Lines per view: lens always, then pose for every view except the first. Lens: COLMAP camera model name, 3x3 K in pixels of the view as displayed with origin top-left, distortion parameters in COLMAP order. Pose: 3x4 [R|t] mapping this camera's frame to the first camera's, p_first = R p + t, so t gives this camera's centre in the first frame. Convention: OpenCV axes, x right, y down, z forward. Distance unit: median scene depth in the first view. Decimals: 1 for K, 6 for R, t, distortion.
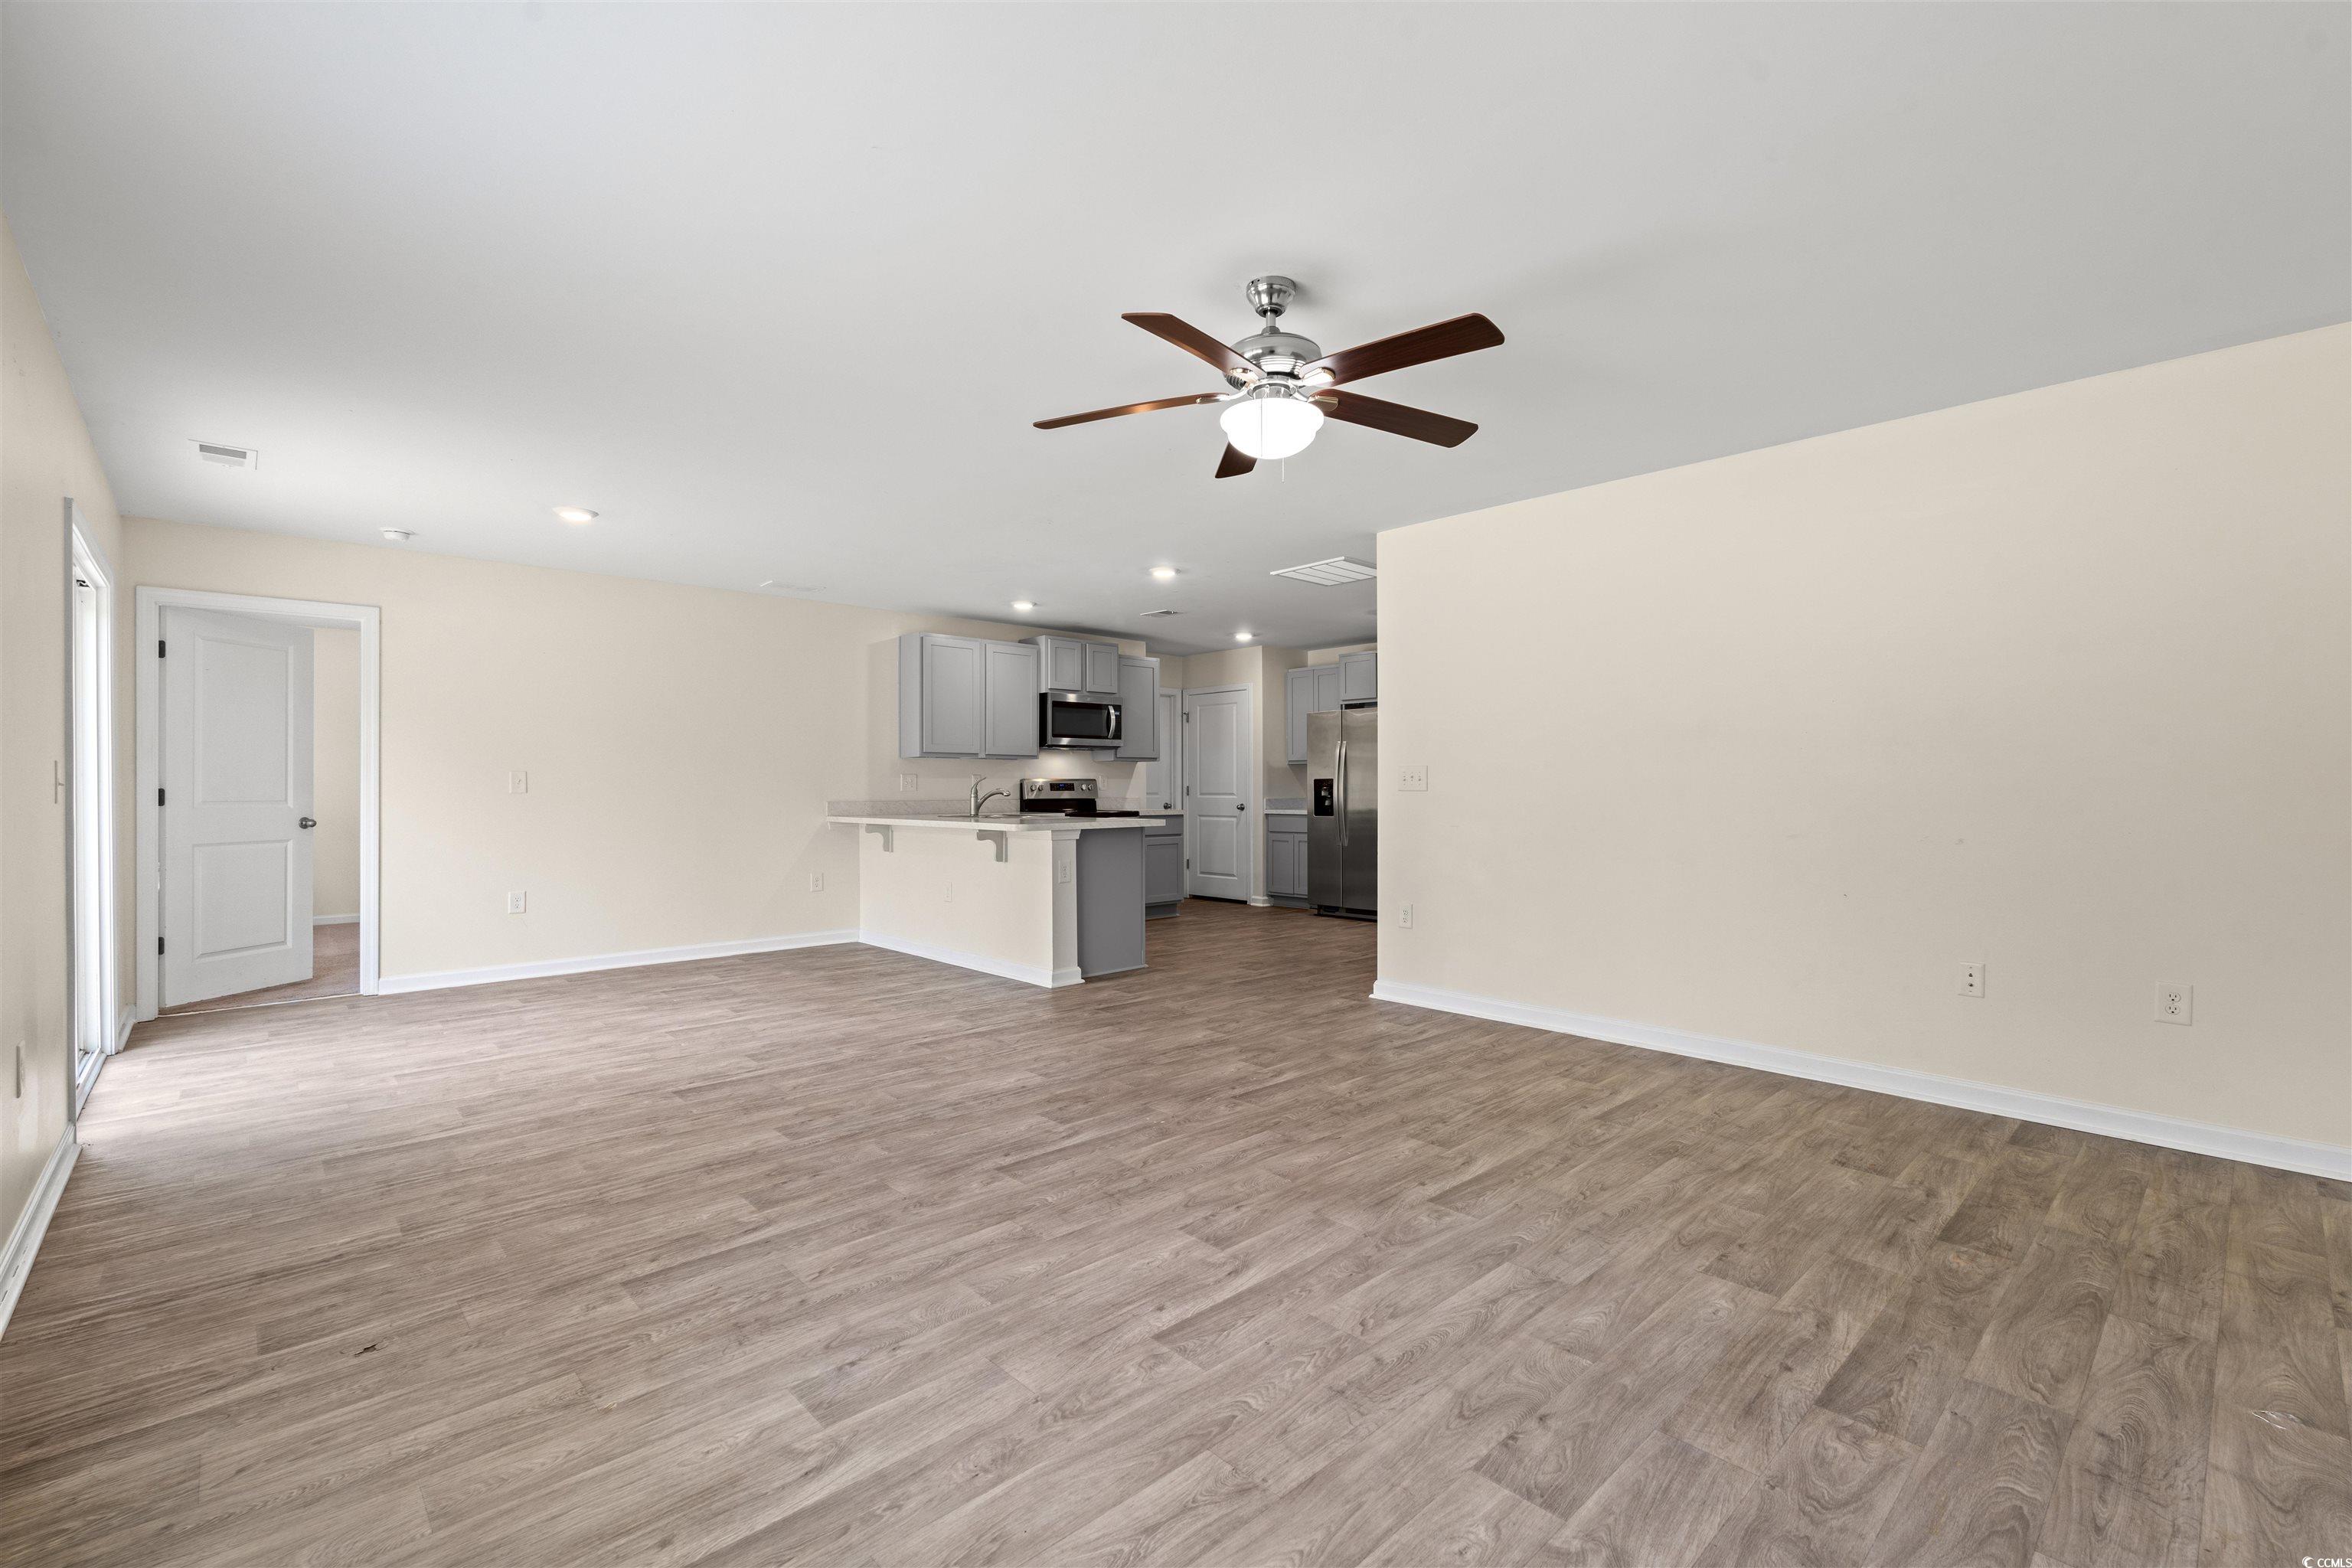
lens RADIAL K [[1011.2, 0, 1174.1], [0, 1011.2, 775.0], [0, 0, 1]] dist [-0.002832, -0.000647]
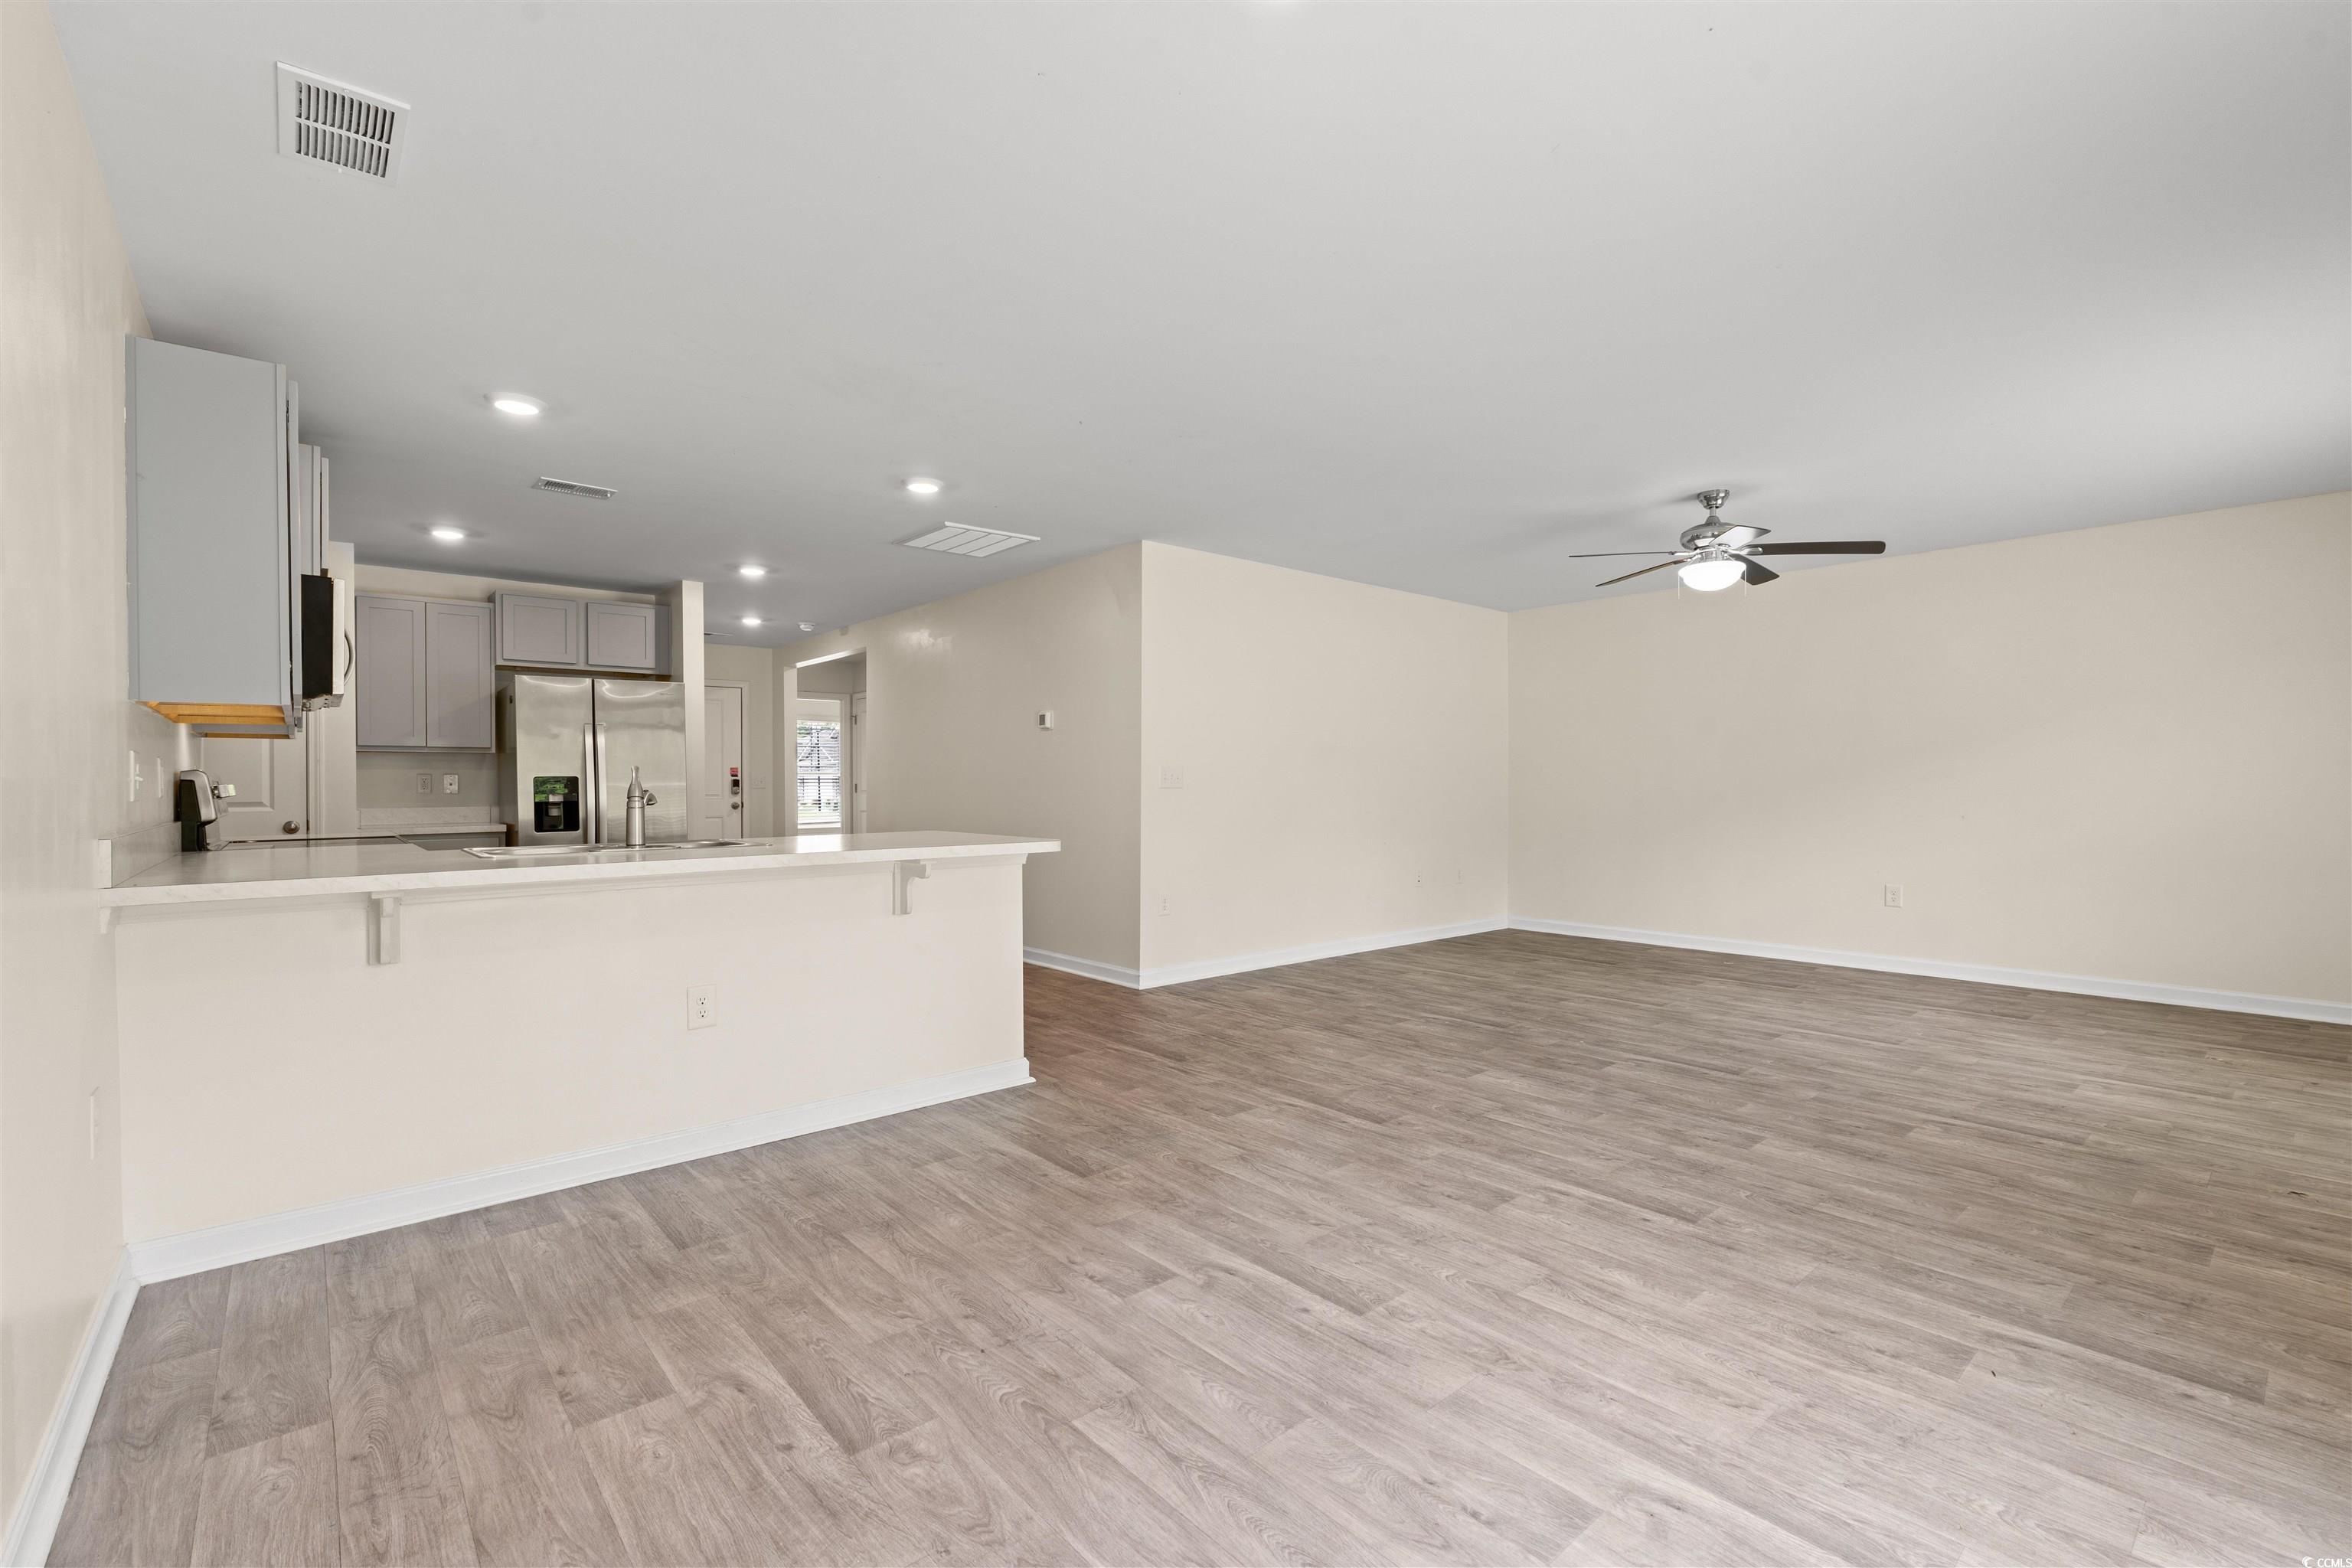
lens RADIAL K [[1011.2, 0, 1145.9], [0, 1011.2, 834.7], [0, 0, 1]] dist [-0.002832, -0.000647]
pose [[0.058192, -0.048327, 0.997135, -1.252319], [-0.006644, 0.998787, 0.048795, 0.014070], [-0.998283, -0.009464, 0.057801, 1.395657]]
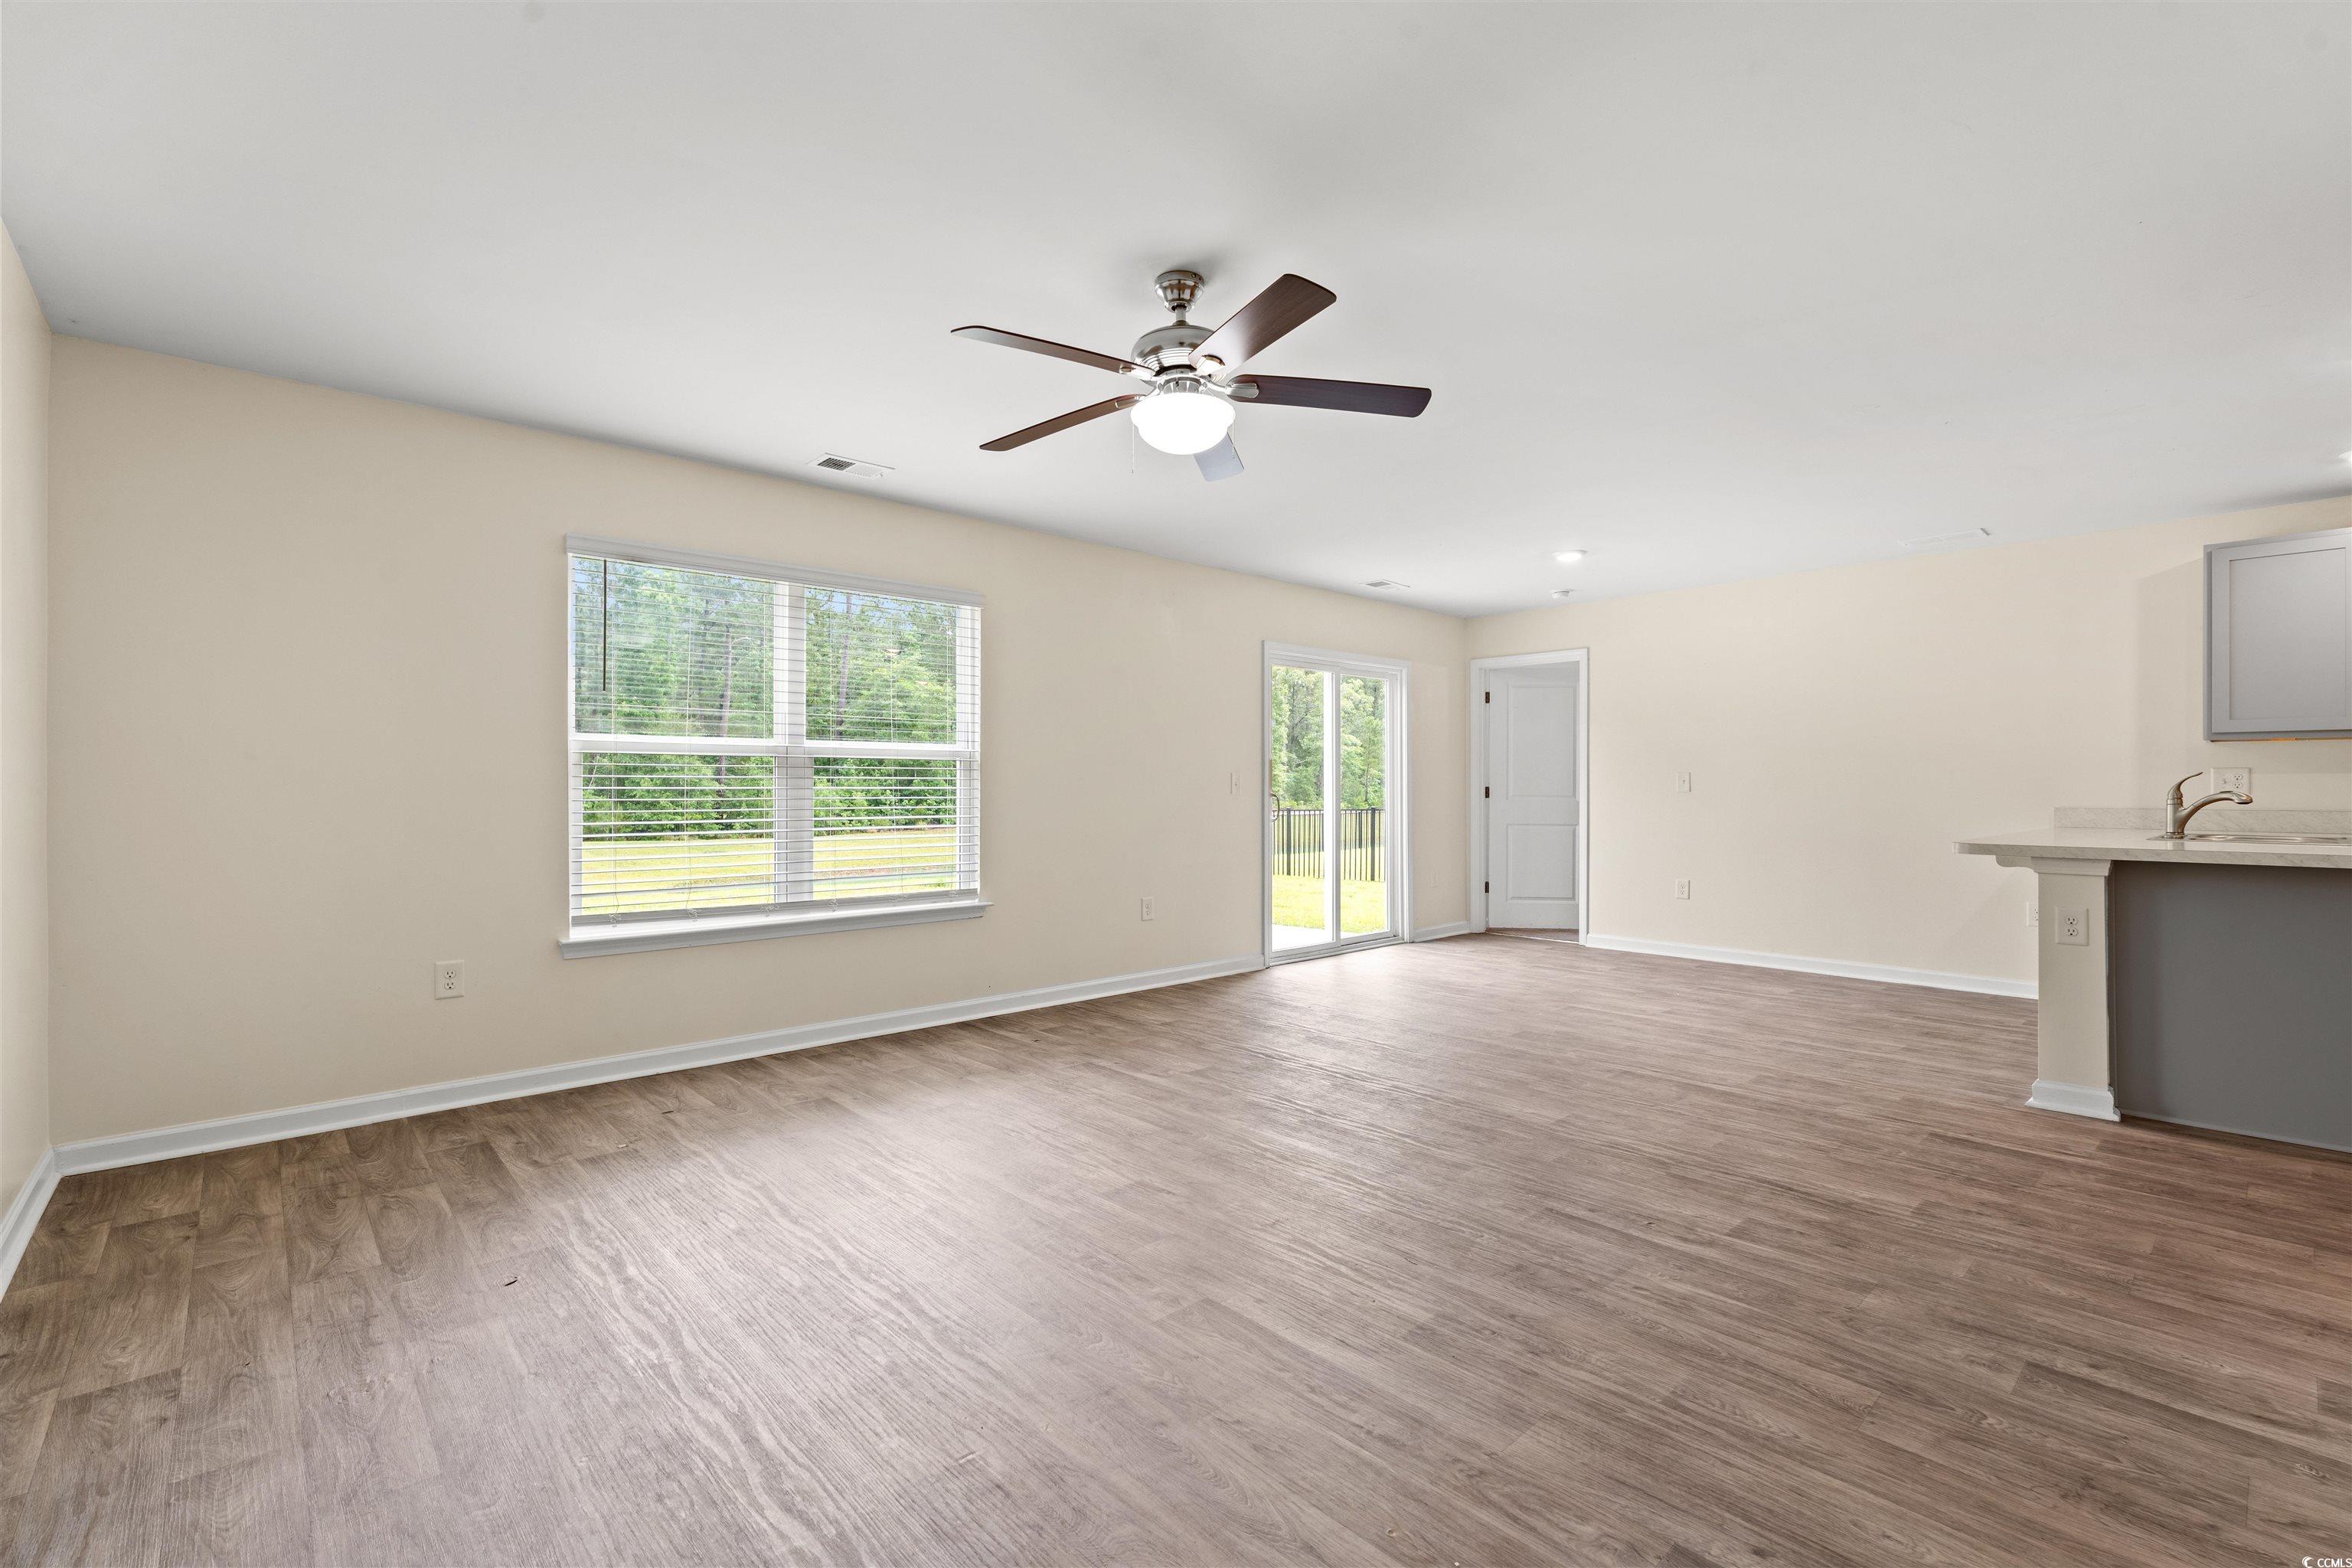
lens RADIAL K [[1011.2, 0, 1185.3], [0, 1011.2, 786.1], [0, 0, 1]] dist [-0.002832, -0.000647]
pose [[0.007721, 0.001770, -0.999969, 0.802235], [0.011744, 0.999929, 0.001861, 0.004721], [0.999901, -0.011758, 0.007699, 0.738490]]
